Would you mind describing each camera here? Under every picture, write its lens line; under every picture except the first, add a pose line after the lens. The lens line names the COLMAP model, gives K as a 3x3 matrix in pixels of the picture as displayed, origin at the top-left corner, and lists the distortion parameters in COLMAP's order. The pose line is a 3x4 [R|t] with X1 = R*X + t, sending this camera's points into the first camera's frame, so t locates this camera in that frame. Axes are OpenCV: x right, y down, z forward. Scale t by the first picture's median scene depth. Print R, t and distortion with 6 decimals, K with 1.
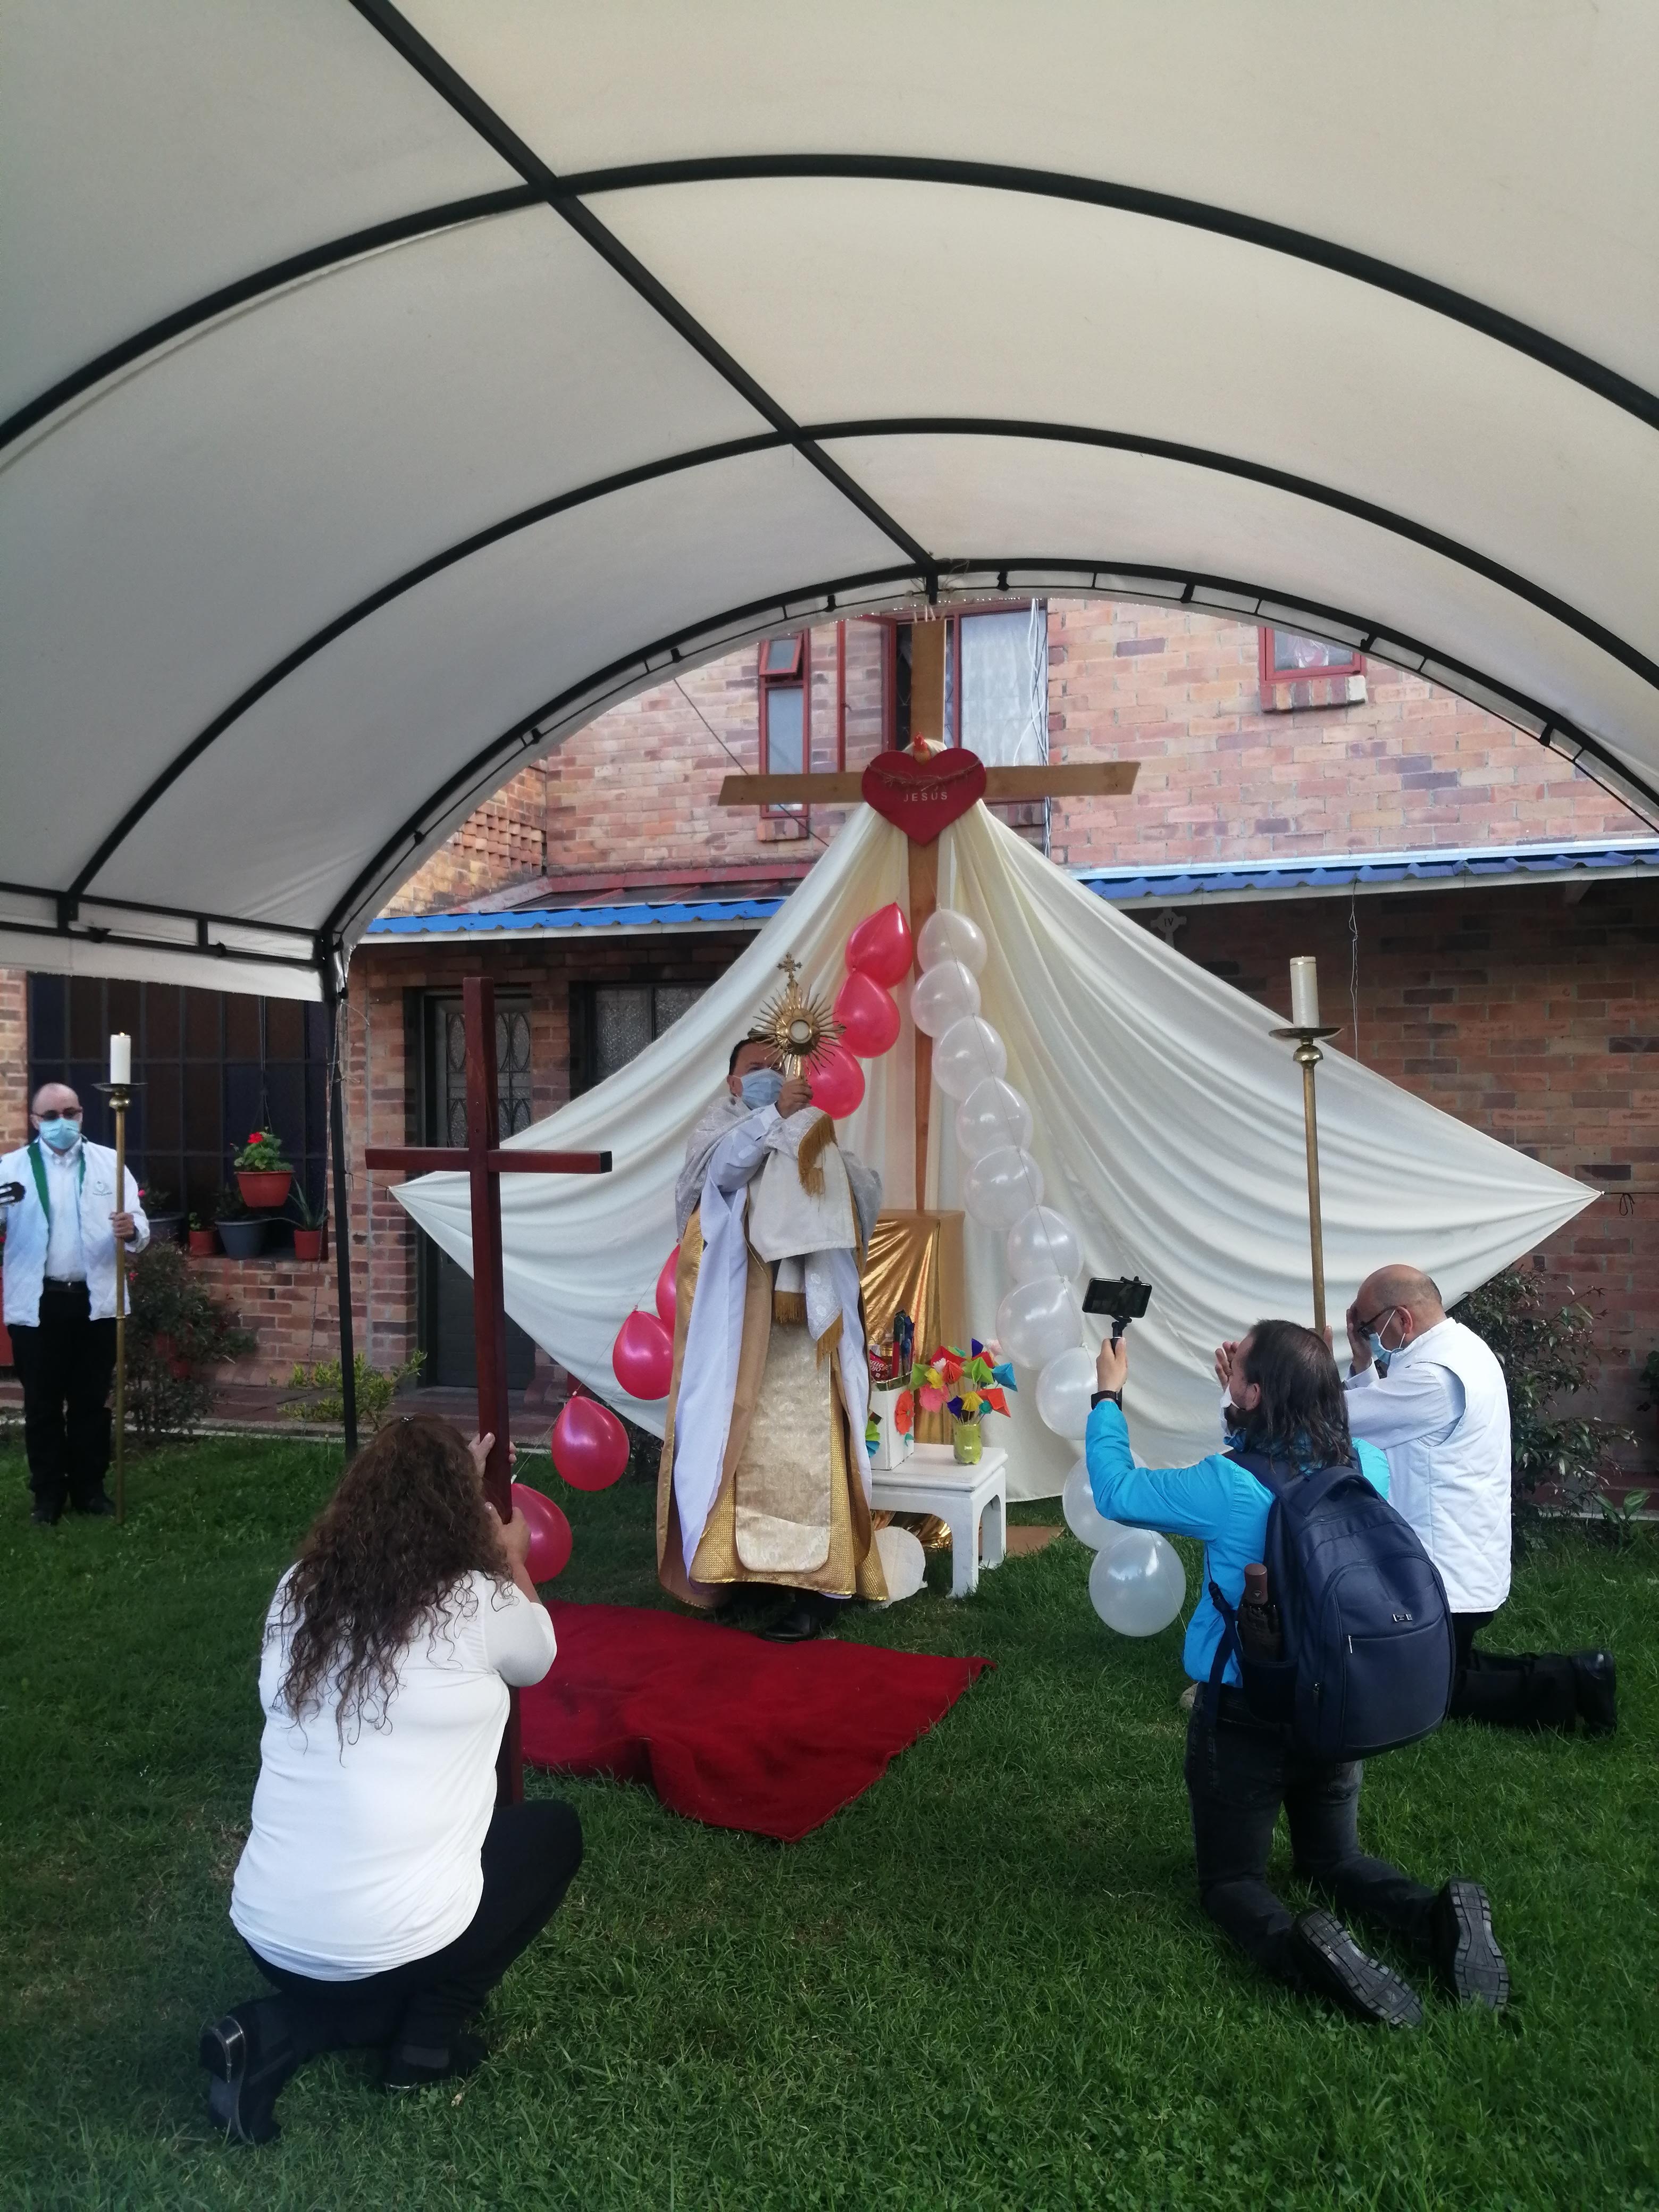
lens RADIAL K [[1731.5, 0, 829.8], [0, 1731.5, 1102.4], [0, 0, 1]] dist [0.023985, -0.042506]
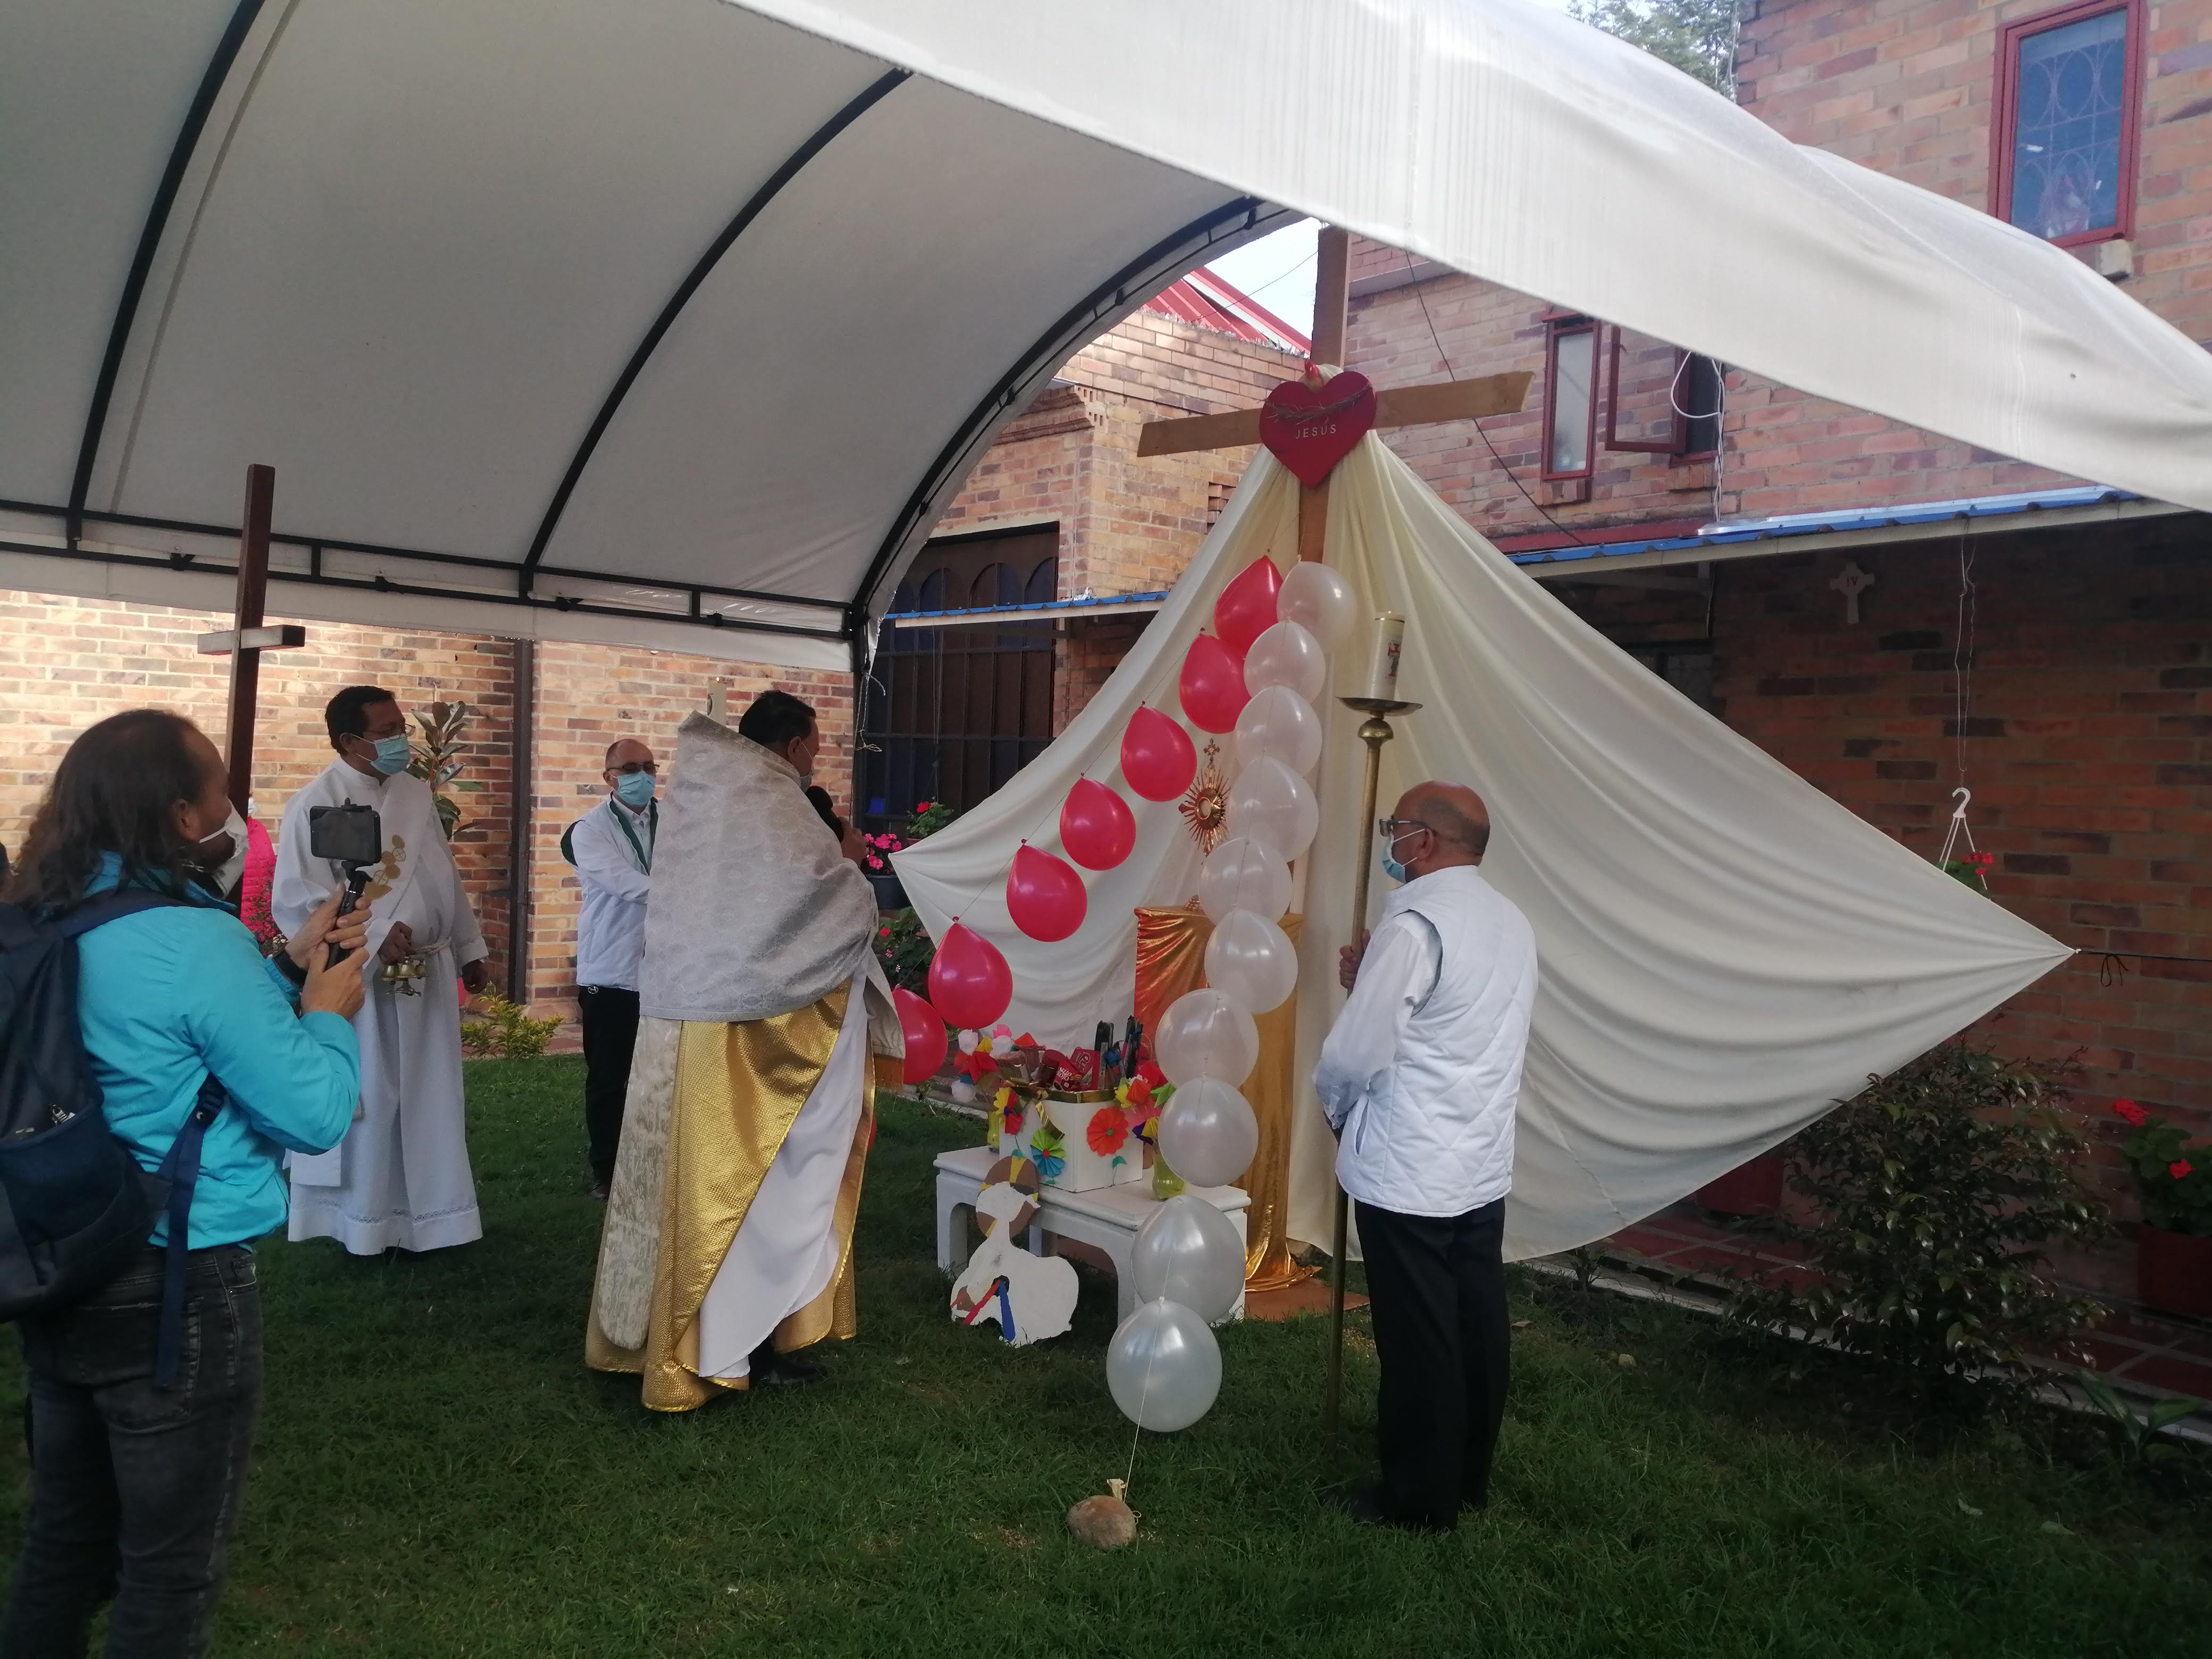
lens RADIAL K [[1731.5, 0, 1104.0], [0, 1731.5, 838.5], [0, 0, 1]] dist [0.023985, -0.042506]
pose [[0.874526, 0.051884, -0.482195, 0.299344], [-0.041153, 0.998614, 0.032814, 0.000603], [0.483229, -0.008852, 0.875449, 0.149537]]
